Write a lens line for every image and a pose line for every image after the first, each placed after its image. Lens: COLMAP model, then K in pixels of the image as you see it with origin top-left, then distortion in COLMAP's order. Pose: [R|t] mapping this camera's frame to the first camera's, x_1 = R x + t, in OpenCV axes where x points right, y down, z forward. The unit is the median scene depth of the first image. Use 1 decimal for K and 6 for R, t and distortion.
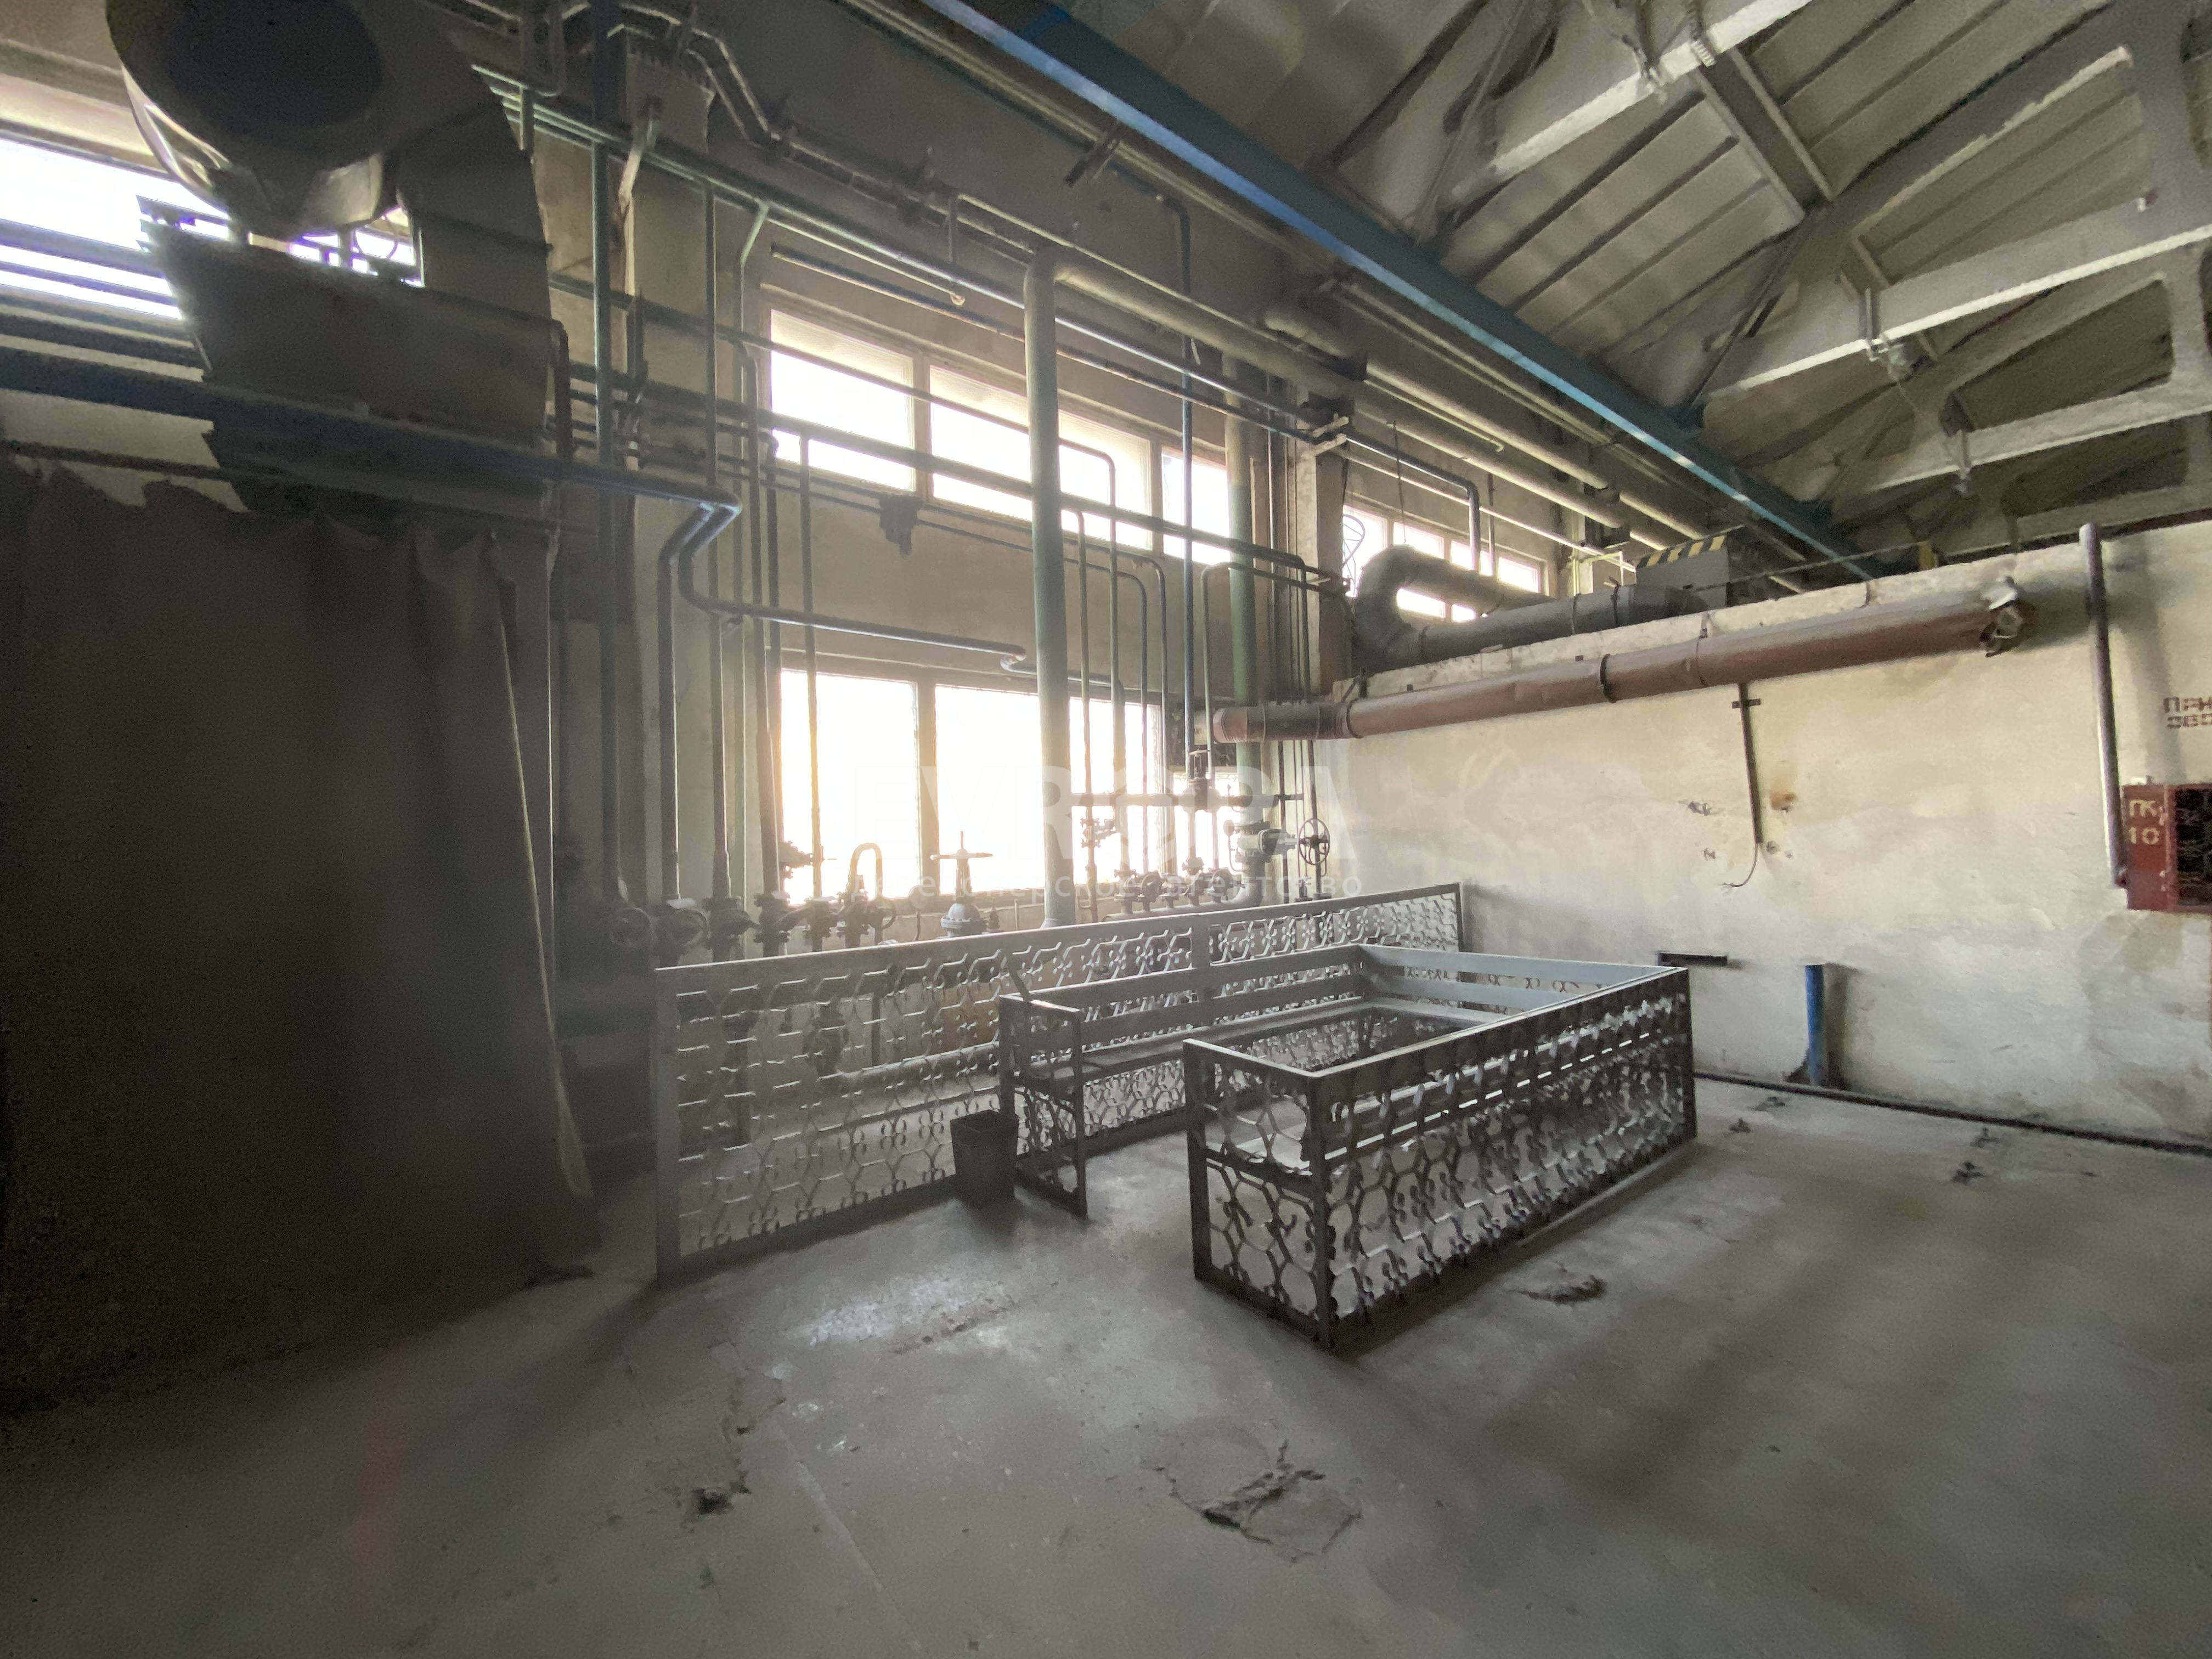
lens RADIAL K [[891.5, 0, 1099.0], [0, 891.5, 821.1], [0, 0, 1]] dist [0.022552, -0.023694]
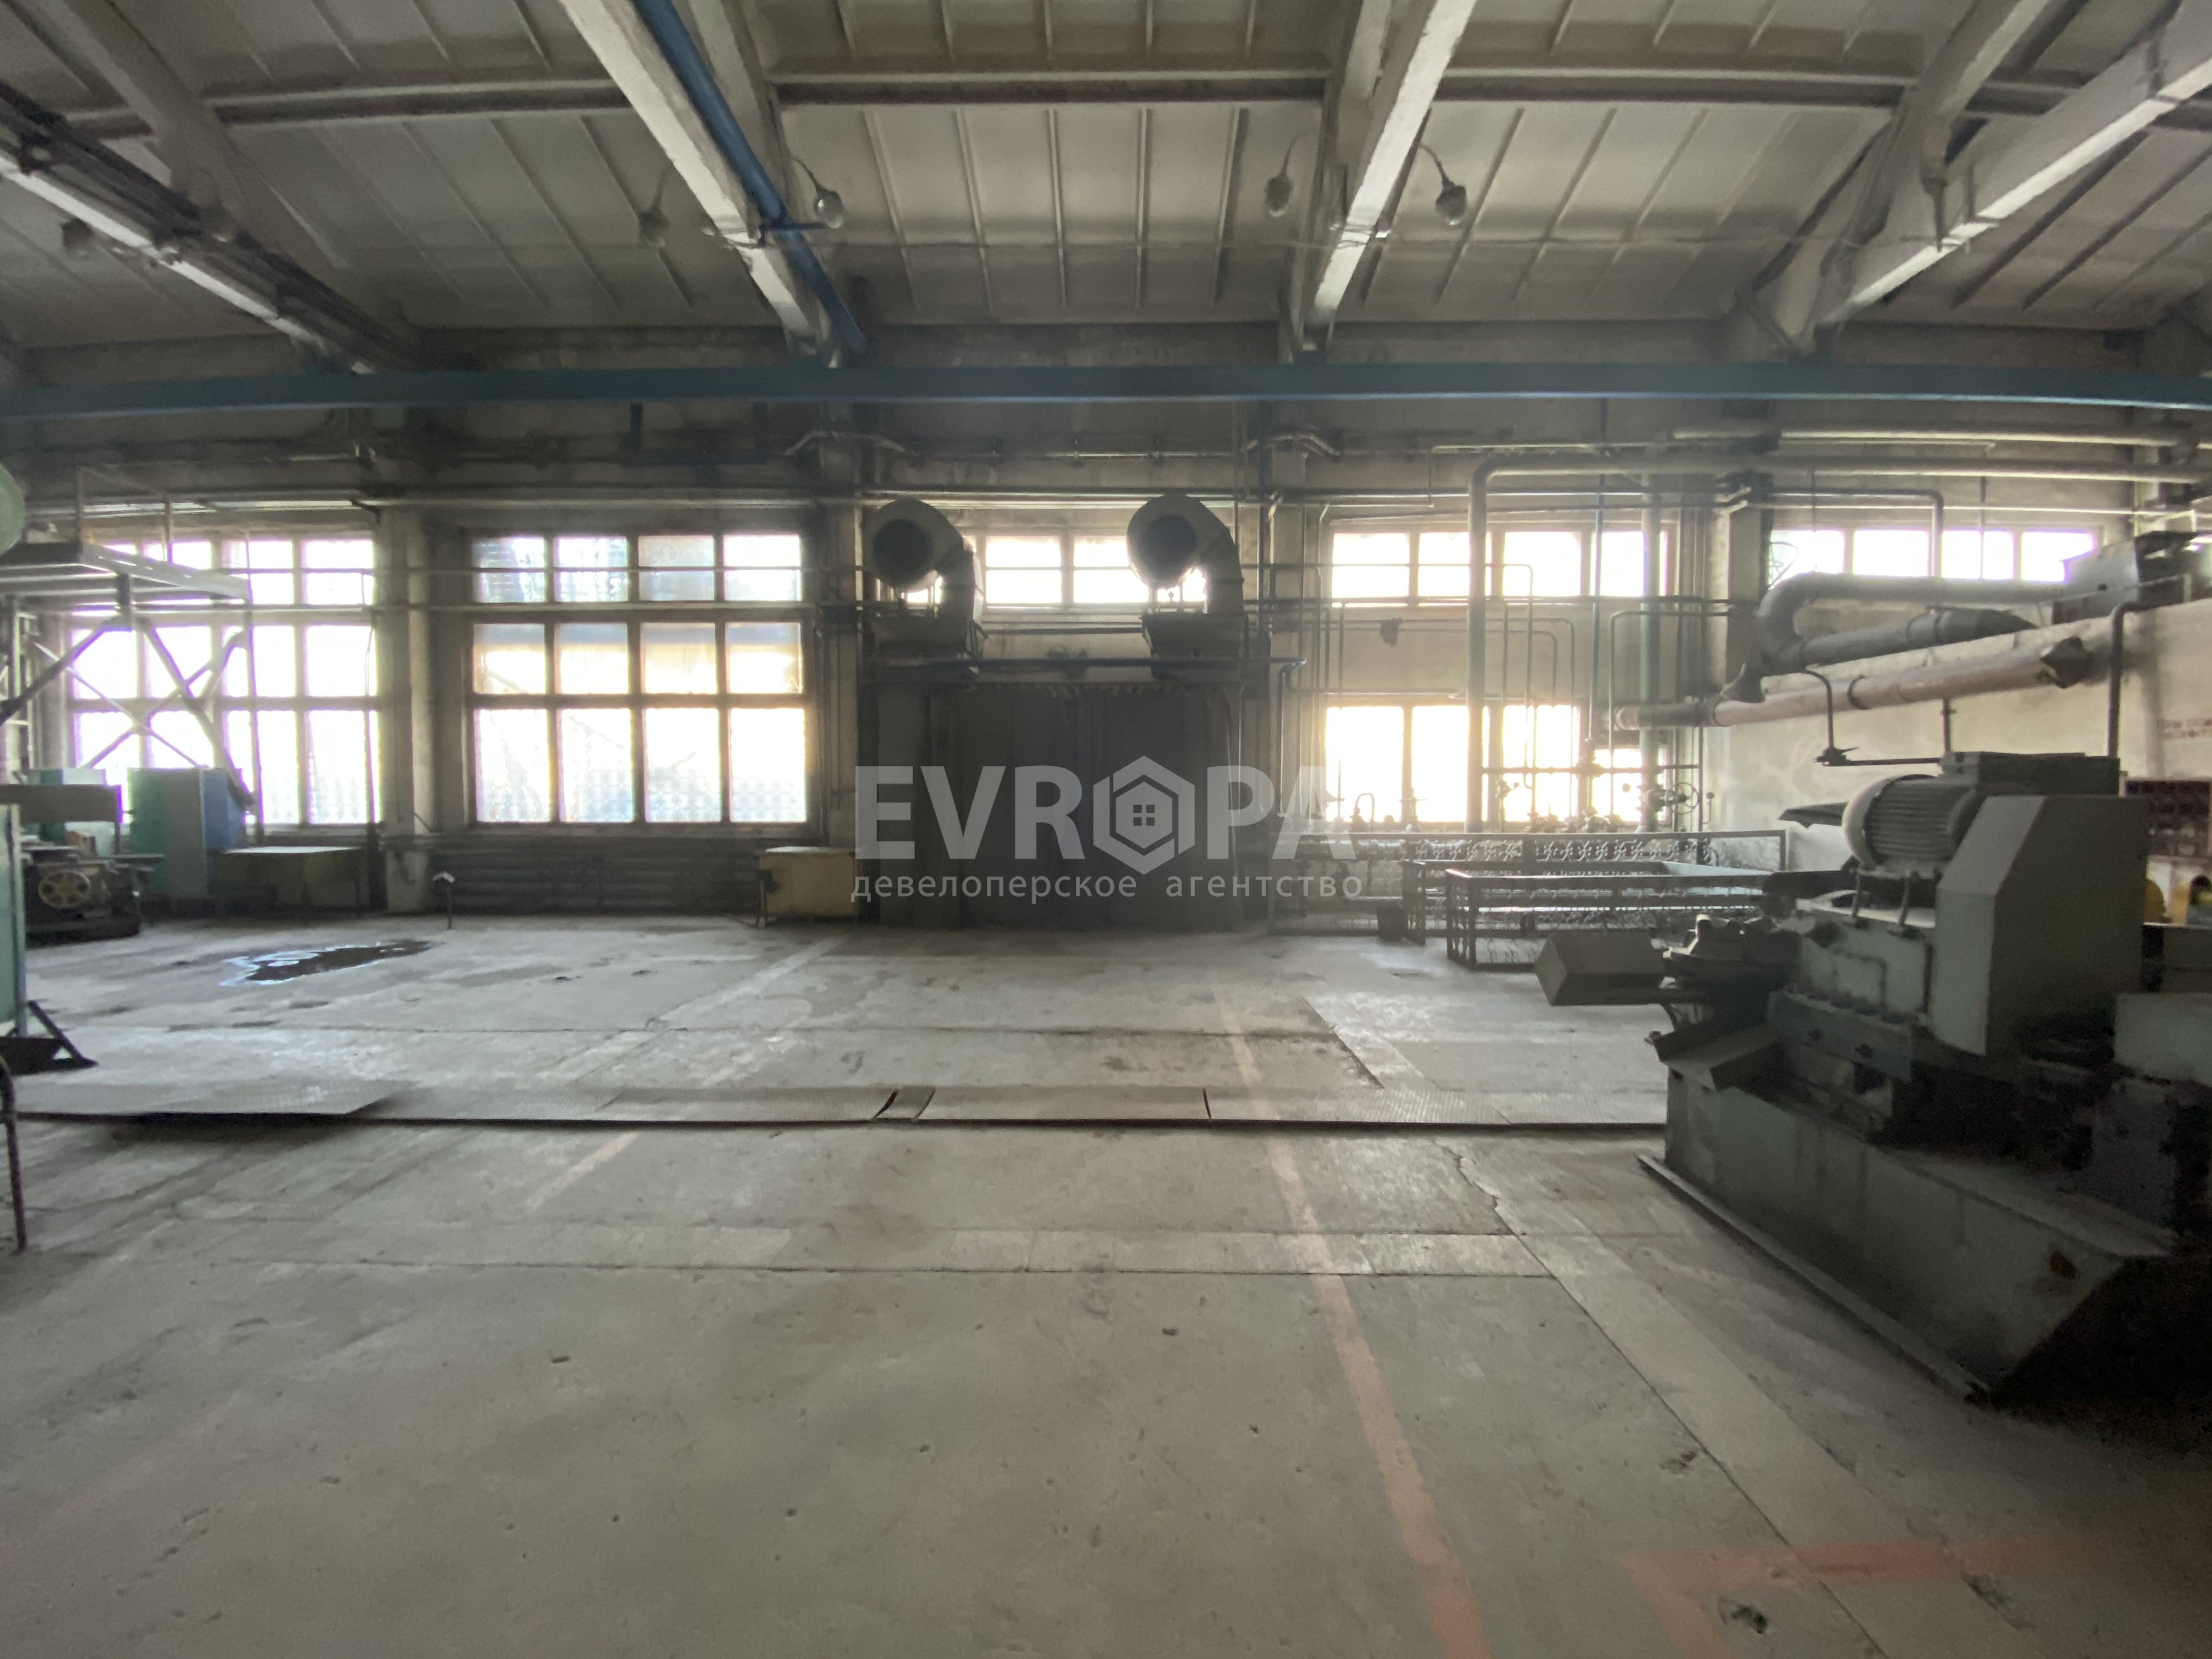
lens RADIAL K [[895.6, 0, 1102.5], [0, 895.6, 833.5], [0, 0, 1]] dist [0.021348, -0.018635]
pose [[0.782368, 0.052983, -0.620559, 0.453540], [-0.006654, 0.997029, 0.076737, -0.029781], [0.622781, -0.055908, 0.780396, -0.830853]]
